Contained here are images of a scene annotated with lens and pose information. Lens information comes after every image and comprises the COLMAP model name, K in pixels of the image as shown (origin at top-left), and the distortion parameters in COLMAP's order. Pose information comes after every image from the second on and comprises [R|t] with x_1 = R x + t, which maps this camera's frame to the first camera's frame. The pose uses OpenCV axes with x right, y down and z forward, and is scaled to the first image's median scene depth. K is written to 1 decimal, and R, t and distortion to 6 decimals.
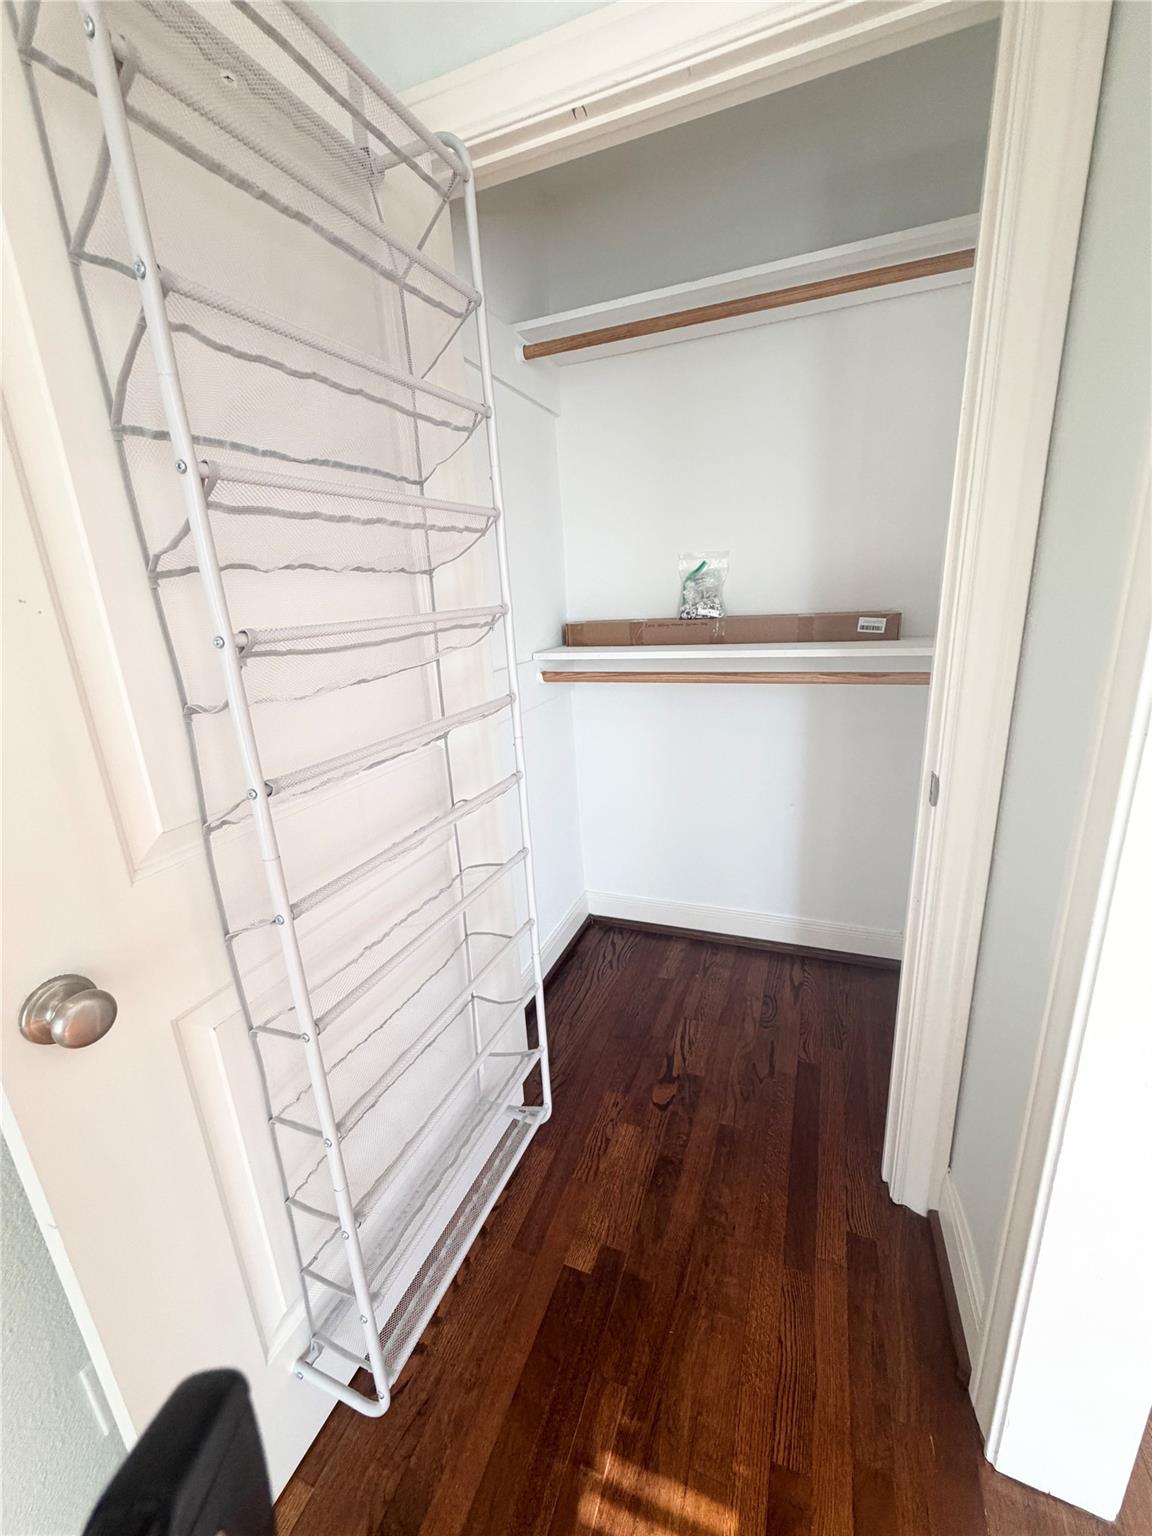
lens RADIAL K [[615.8, 0, 577.5], [0, 615.8, 765.8], [0, 0, 1]] dist [-0.001629, 0.000706]
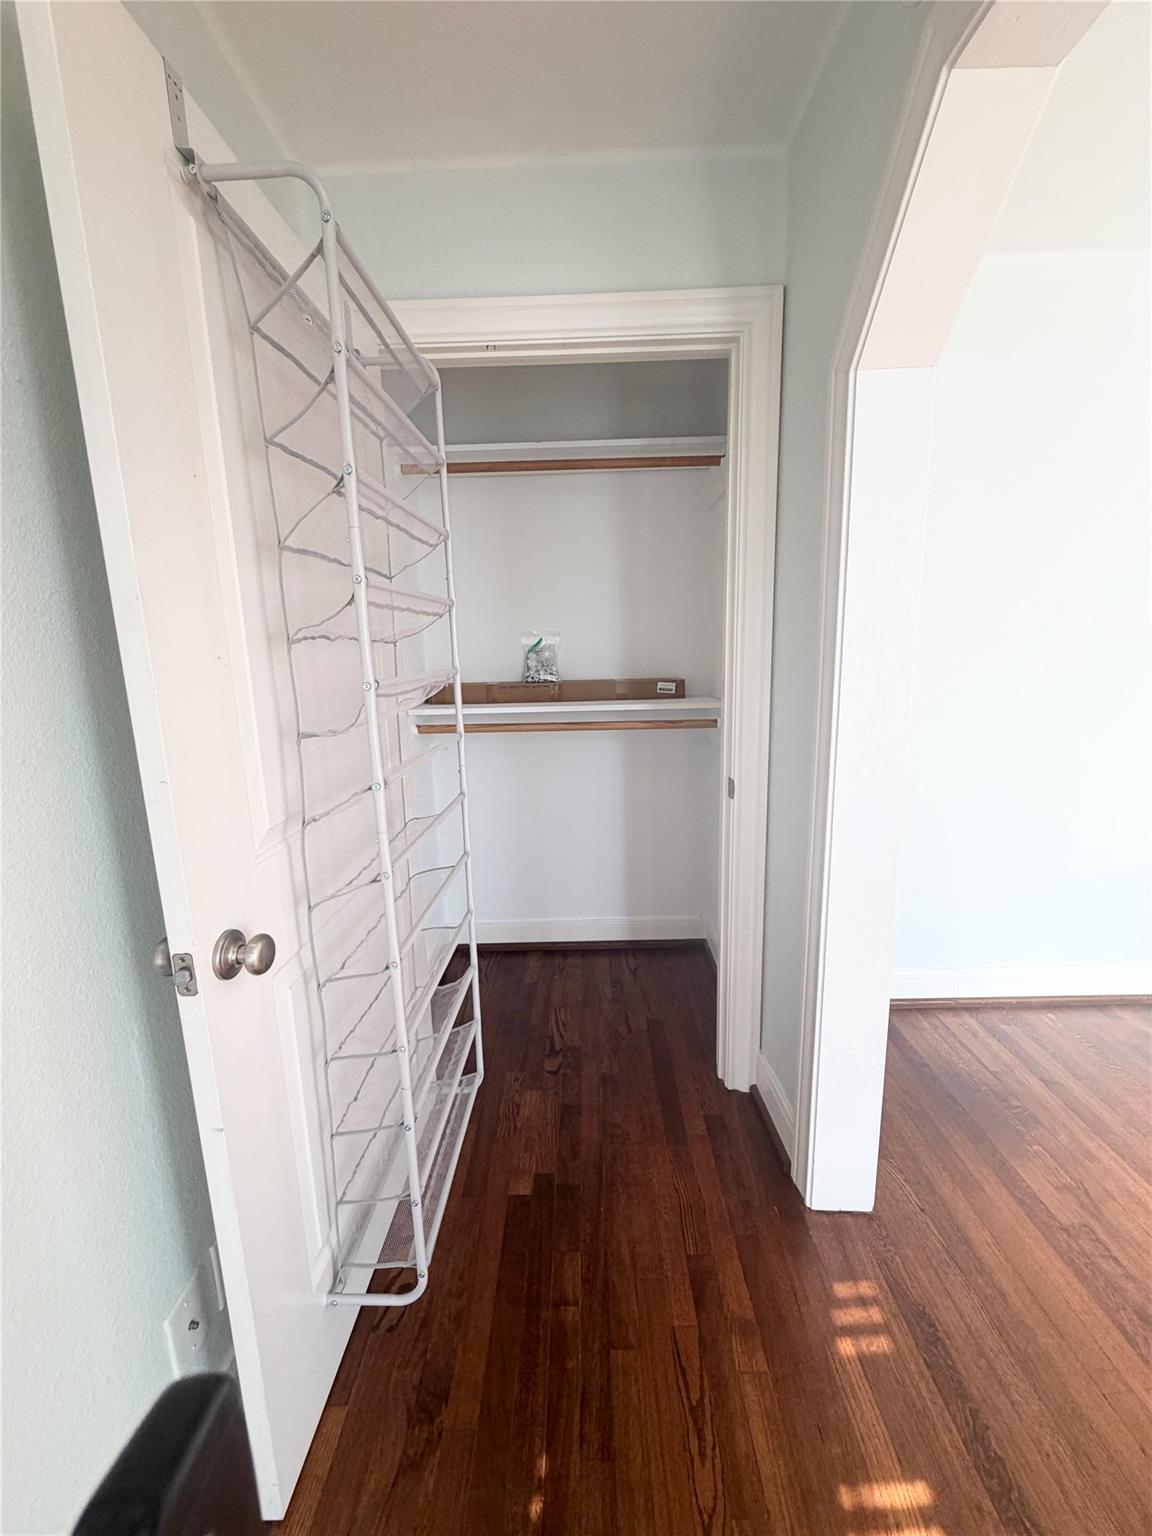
lens RADIAL K [[615.8, 0, 580.3], [0, 615.8, 765.4], [0, 0, 1]] dist [-0.001629, 0.000706]
pose [[0.931918, -0.037557, 0.360719, -0.246832], [0.075764, 0.992839, -0.092365, 0.069180], [-0.354666, 0.113407, 0.928090, -0.236347]]
